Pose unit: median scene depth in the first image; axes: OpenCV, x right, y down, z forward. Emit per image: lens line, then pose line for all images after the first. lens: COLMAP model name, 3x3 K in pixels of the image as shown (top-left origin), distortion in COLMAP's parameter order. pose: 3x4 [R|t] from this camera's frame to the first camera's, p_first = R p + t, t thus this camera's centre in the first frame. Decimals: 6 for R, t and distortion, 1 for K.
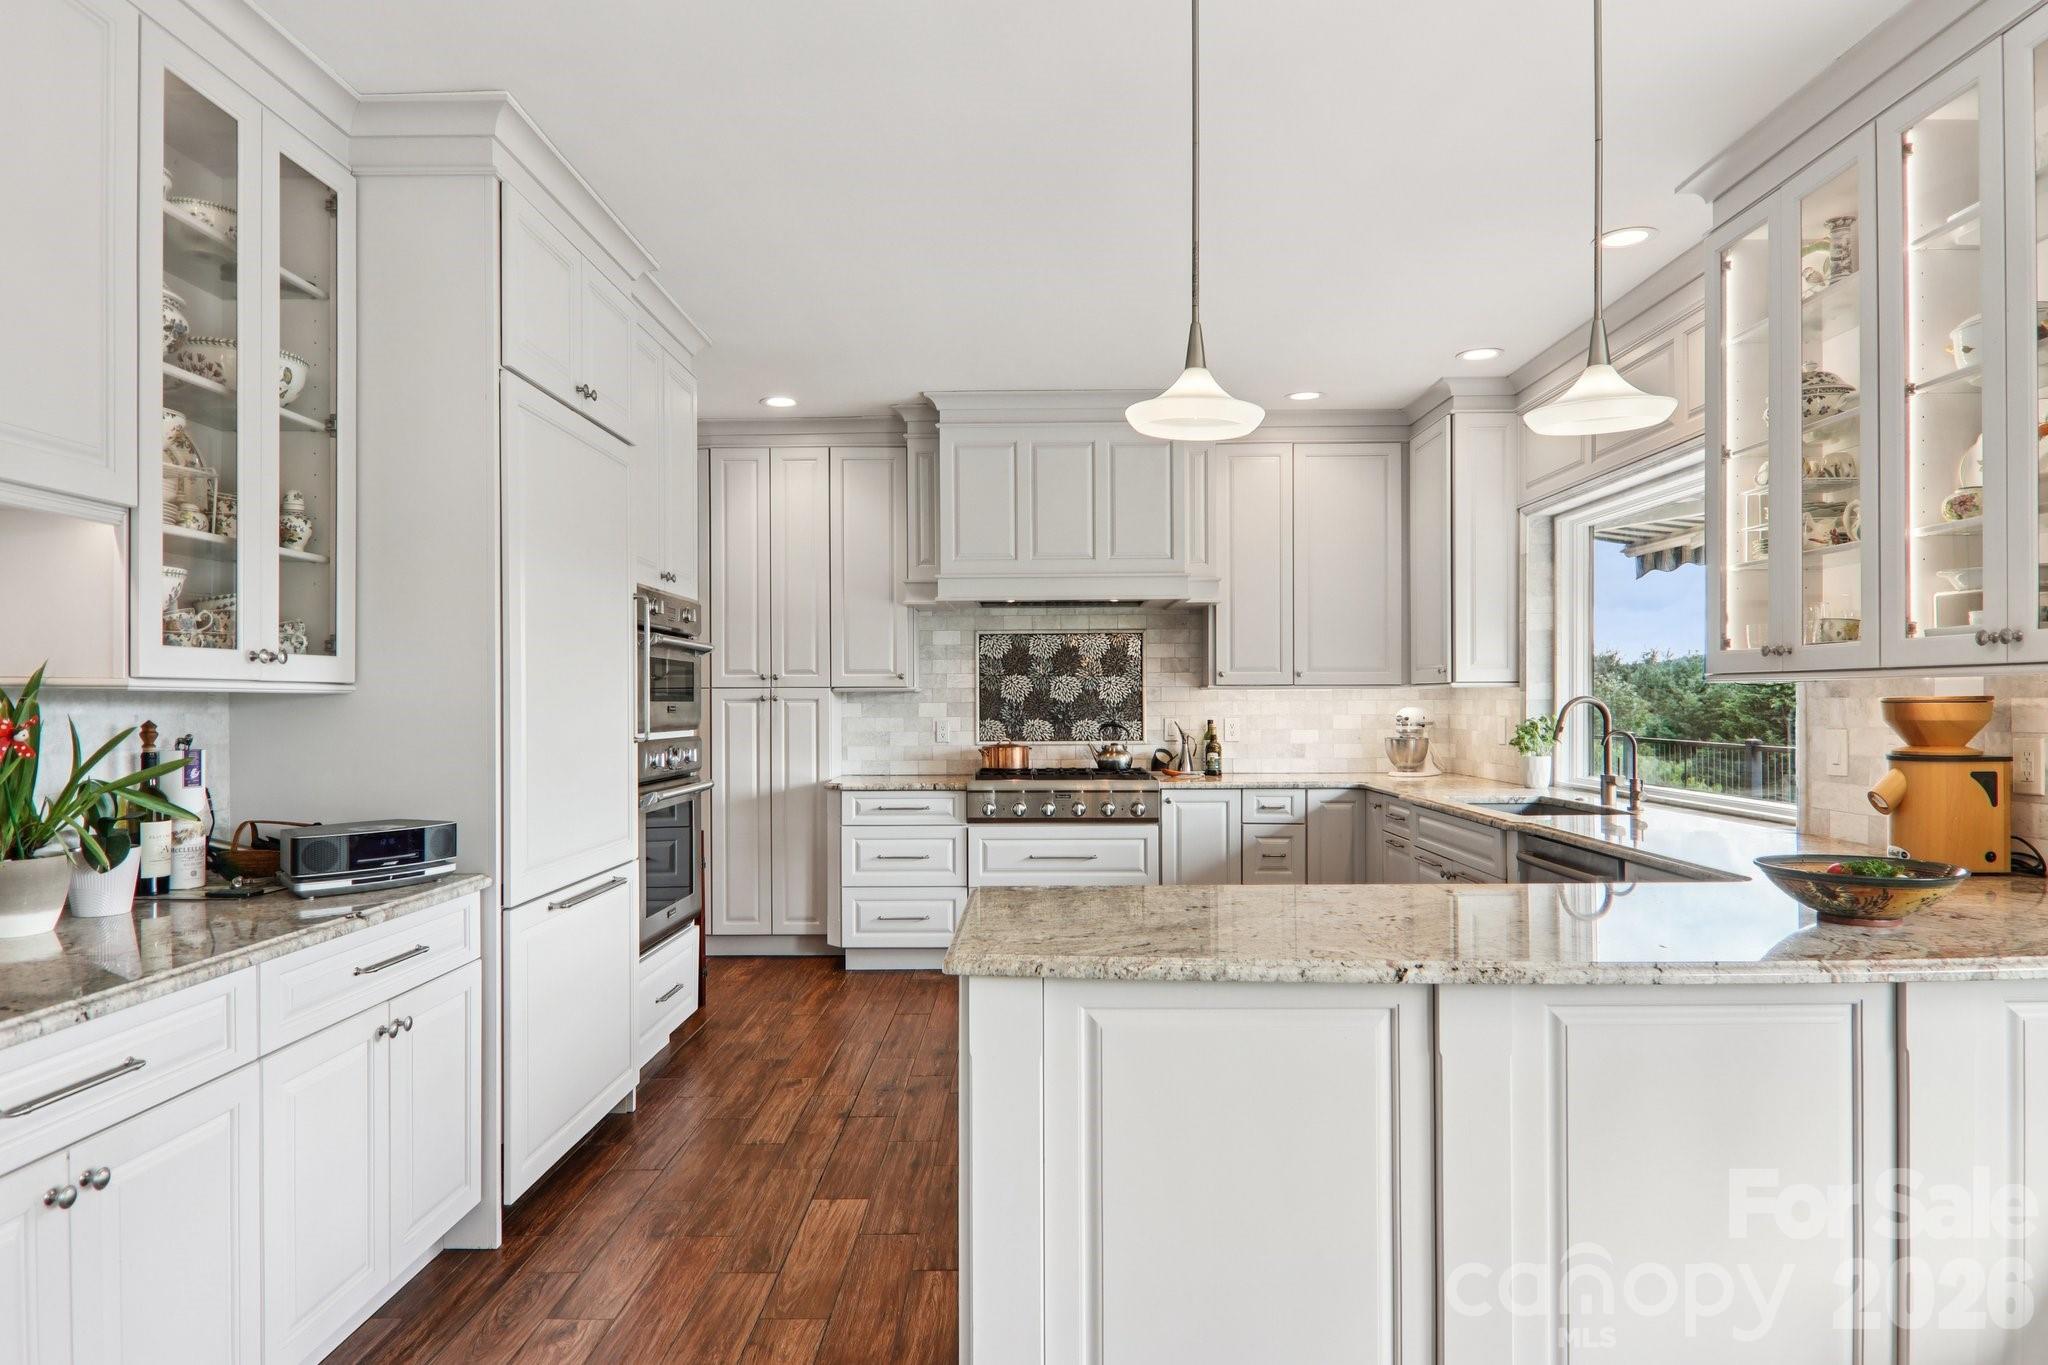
lens RADIAL K [[1175.3, 0, 1019.0], [0, 1175.3, 713.8], [0, 0, 1]] dist [0.000041, -0.015145]
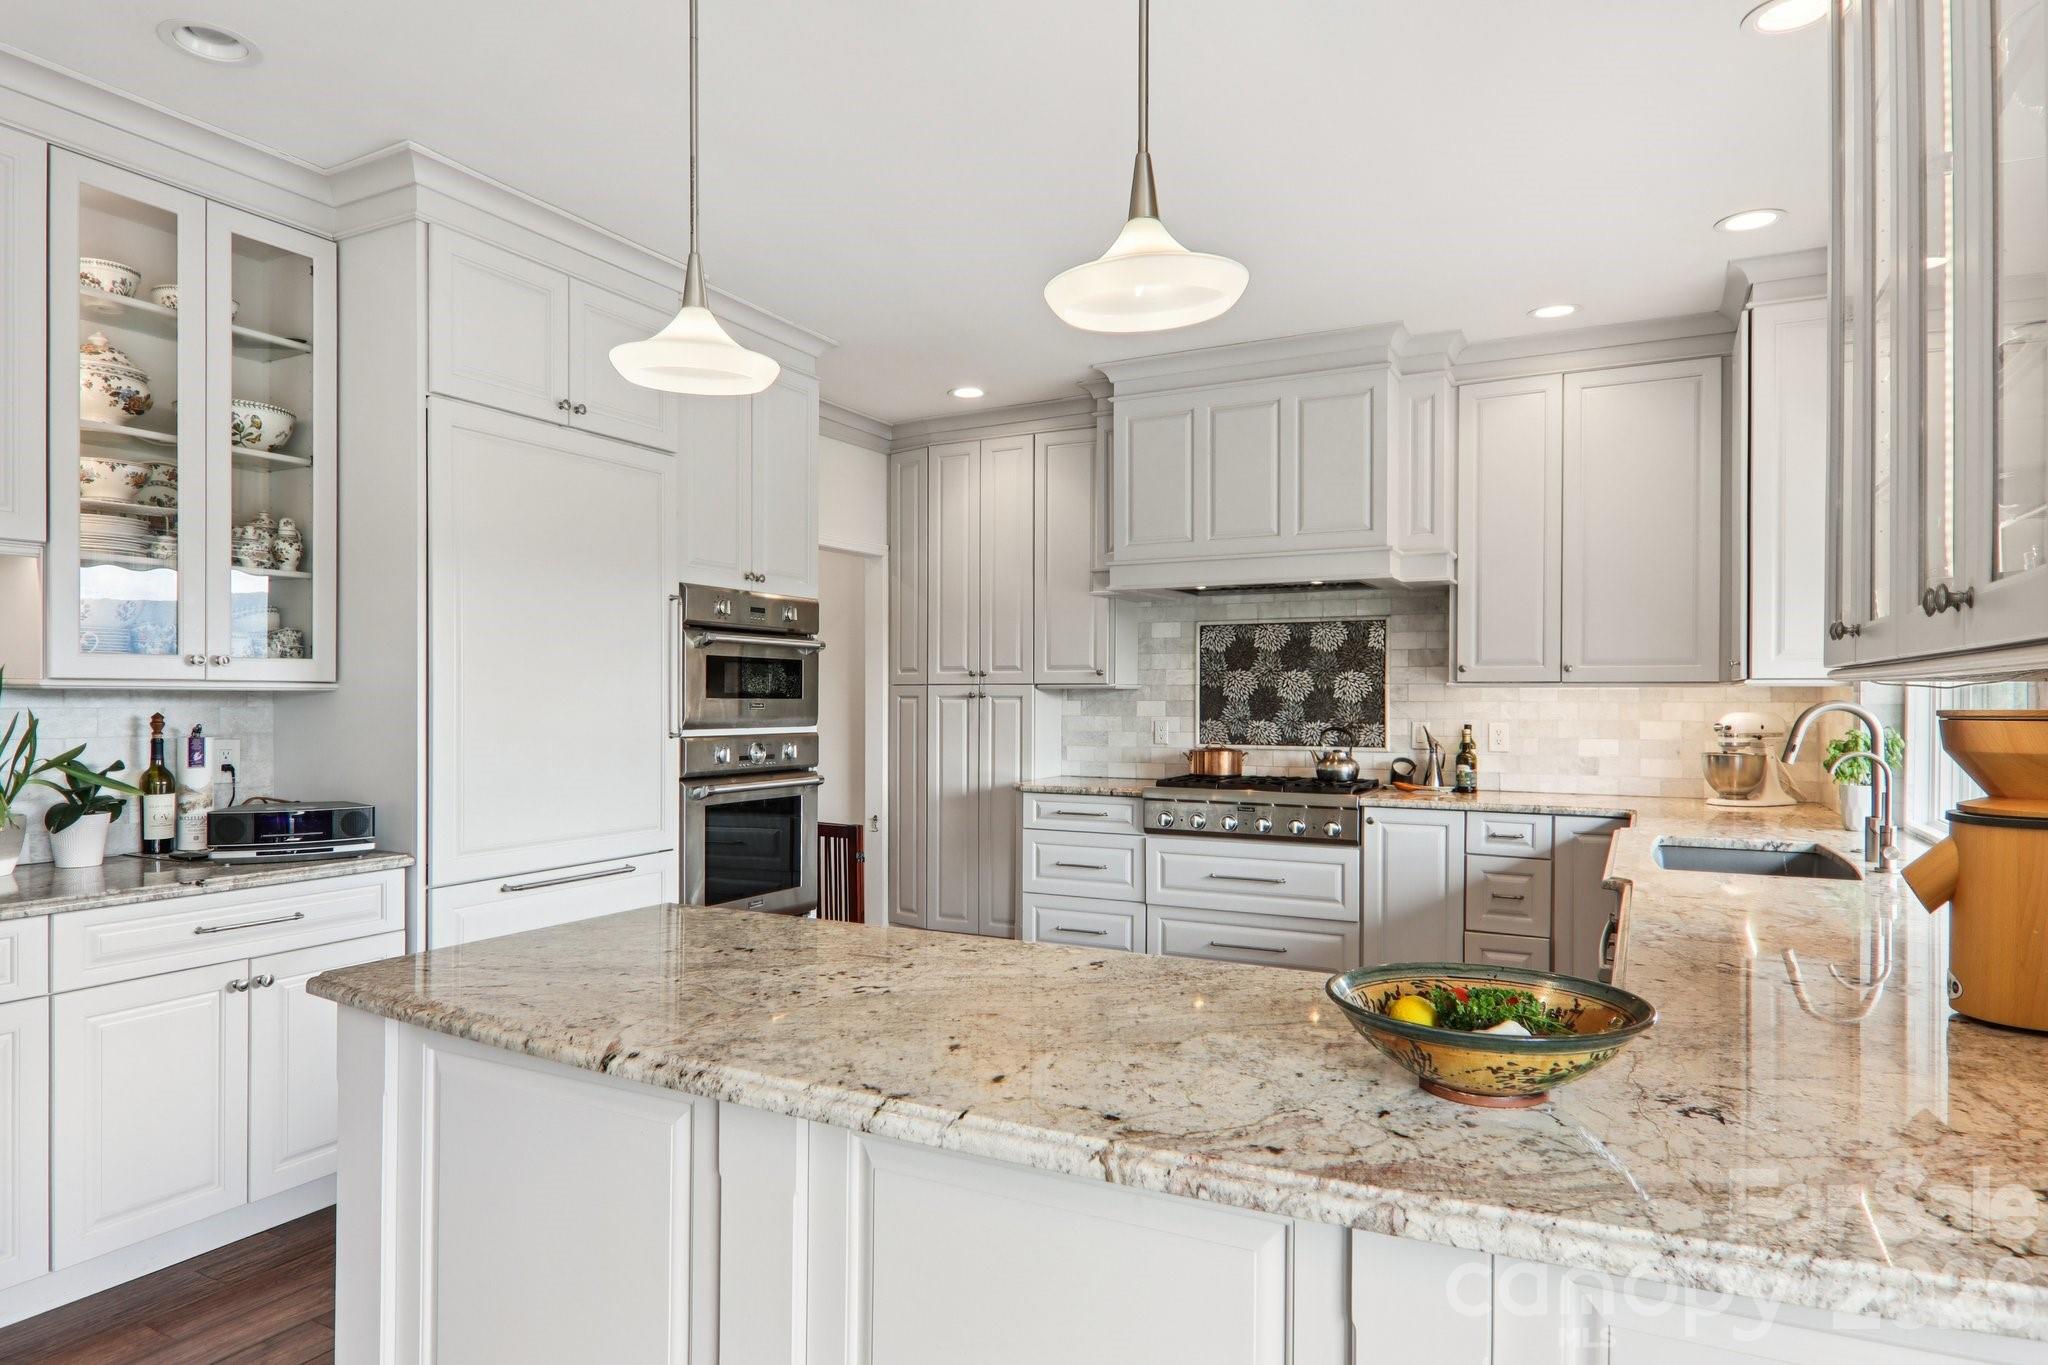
lens RADIAL K [[1175.3, 0, 1014.1], [0, 1175.3, 722.3], [0, 0, 1]] dist [0.000041, -0.015145]
pose [[0.888435, 0.016312, -0.458712, 0.284053], [-0.010902, 0.999836, 0.014440, -0.005287], [0.458873, -0.007828, 0.888468, 0.141273]]
